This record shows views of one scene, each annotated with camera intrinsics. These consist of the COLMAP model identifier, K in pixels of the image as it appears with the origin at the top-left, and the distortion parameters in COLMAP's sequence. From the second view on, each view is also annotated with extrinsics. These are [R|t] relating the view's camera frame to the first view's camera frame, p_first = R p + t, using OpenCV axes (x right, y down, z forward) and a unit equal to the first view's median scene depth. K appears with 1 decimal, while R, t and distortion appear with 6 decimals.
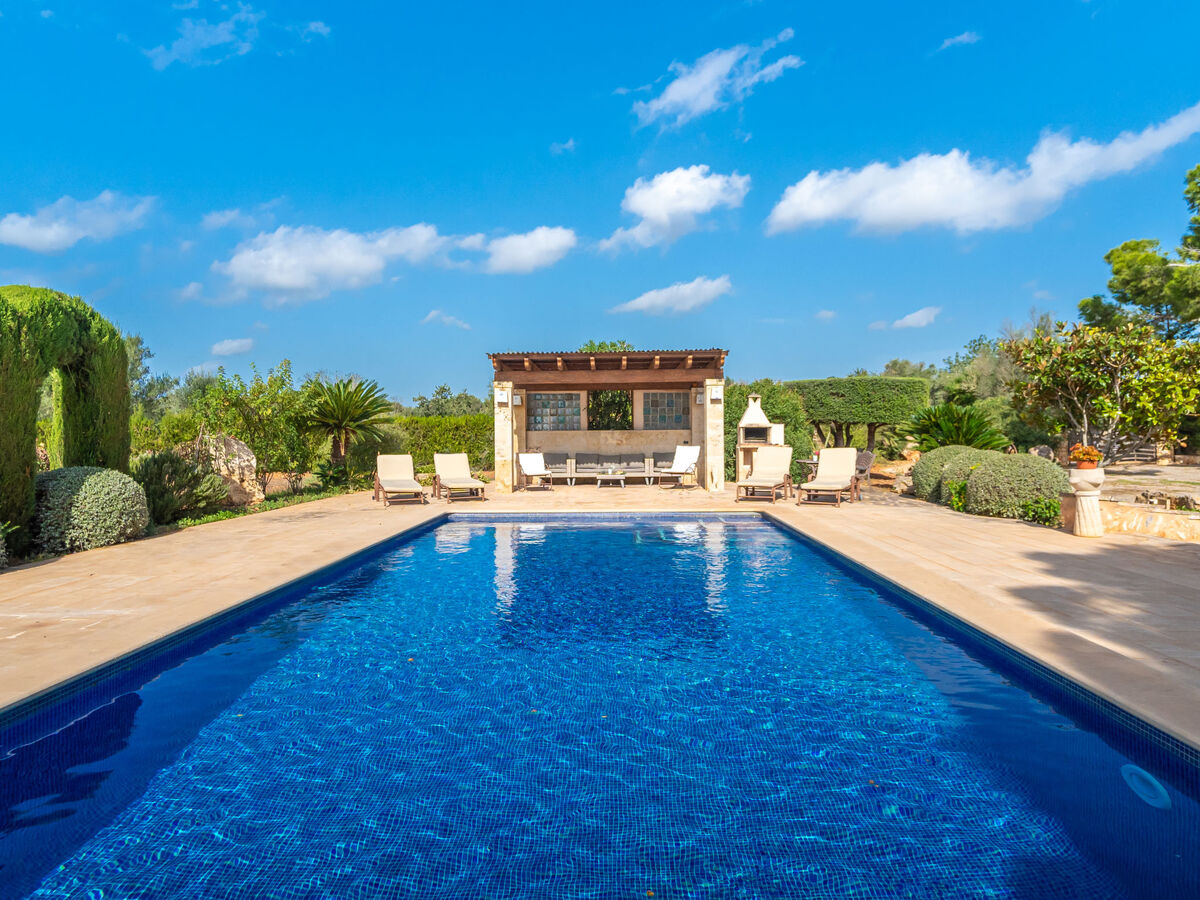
lens RADIAL K [[747.8, 0, 600.0], [0, 747.8, 450.0], [0, 0, 1]] dist [-0.003437, -0.000382]
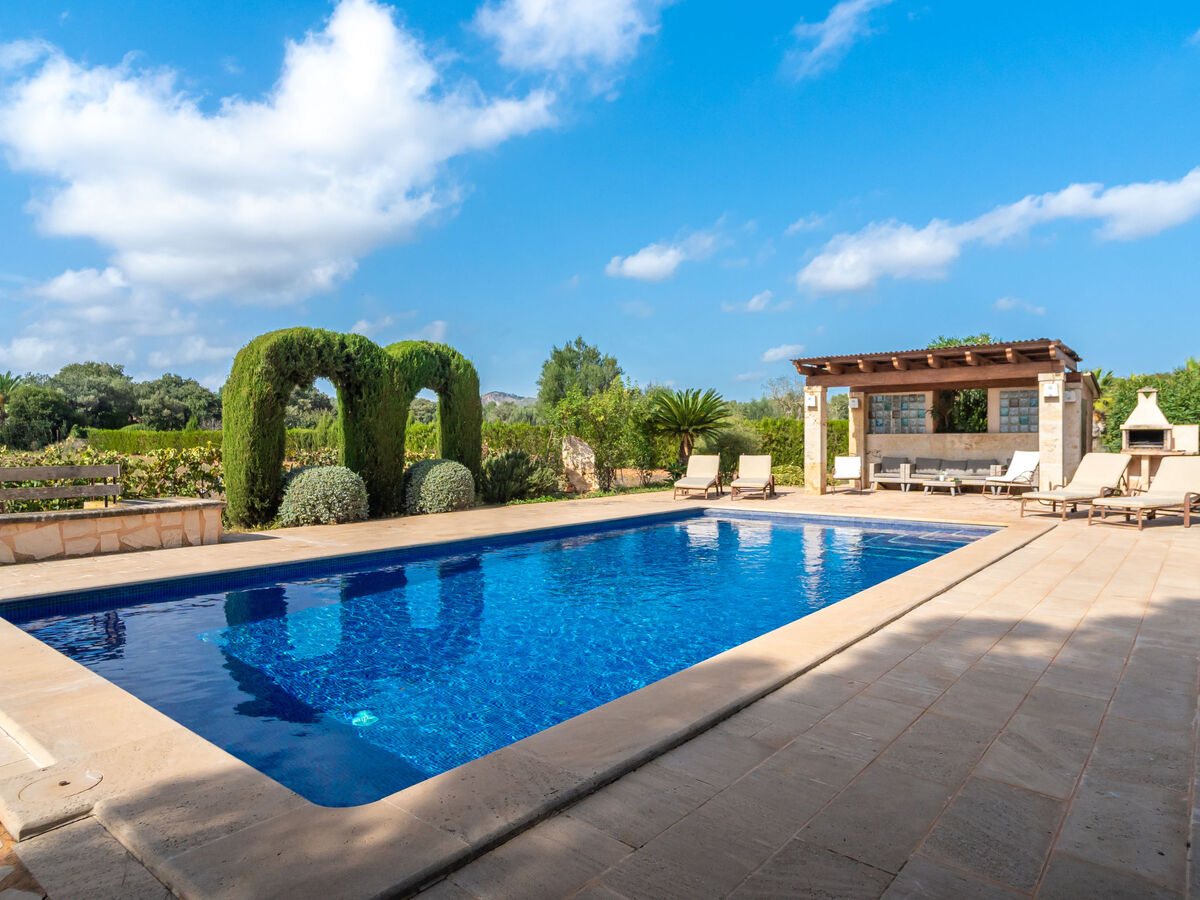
lens RADIAL K [[747.8, 0, 600.0], [0, 747.8, 450.0], [0, 0, 1]] dist [-0.003437, -0.000382]
pose [[0.790921, 0.012609, -0.611788, 0.252830], [-0.014608, 0.999892, 0.001723, -0.001325], [0.611744, 0.007574, 0.791020, 0.012768]]
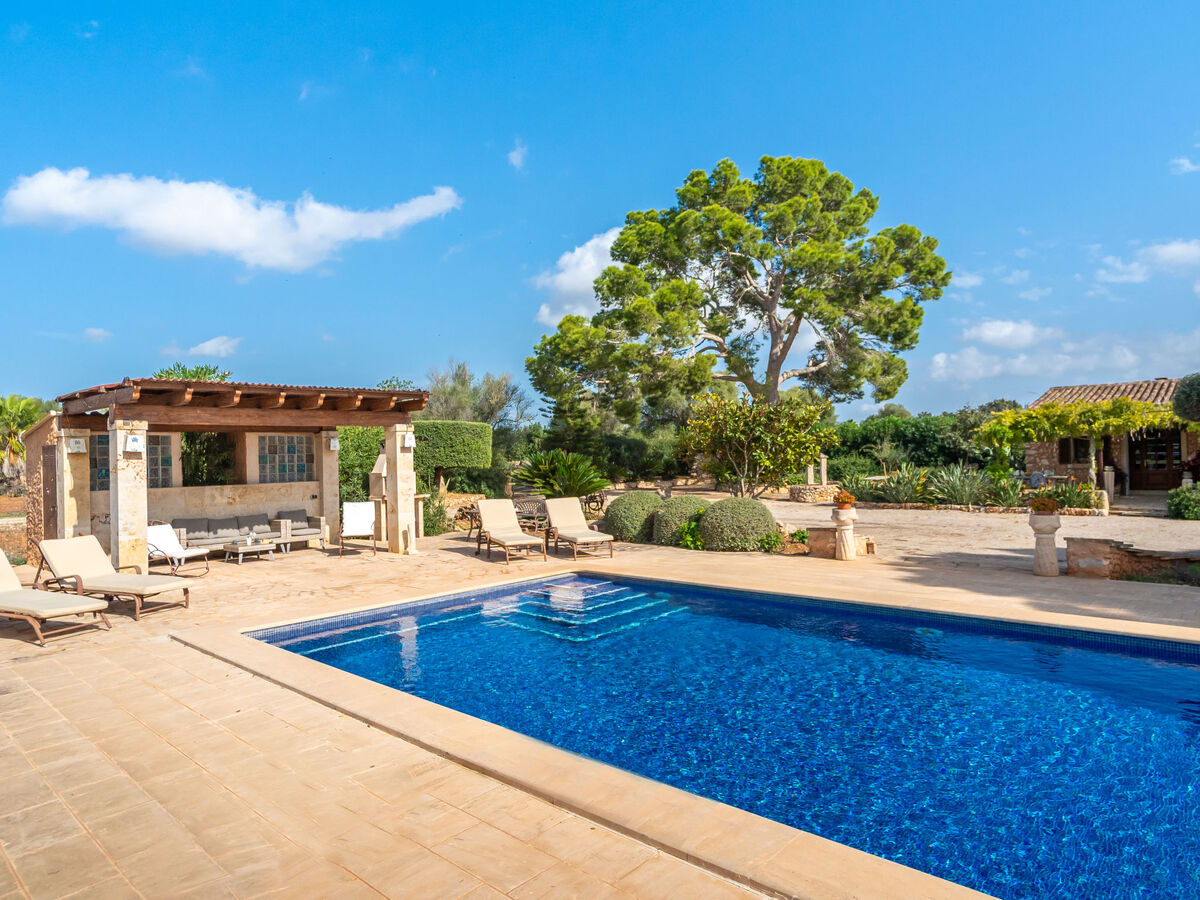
lens RADIAL K [[747.8, 0, 600.0], [0, 747.8, 450.0], [0, 0, 1]] dist [-0.003437, -0.000382]
pose [[0.646434, -0.002400, 0.762966, -0.346172], [0.034301, 0.999075, -0.025920, -0.032686], [-0.762199, 0.042926, 0.645919, 0.248579]]
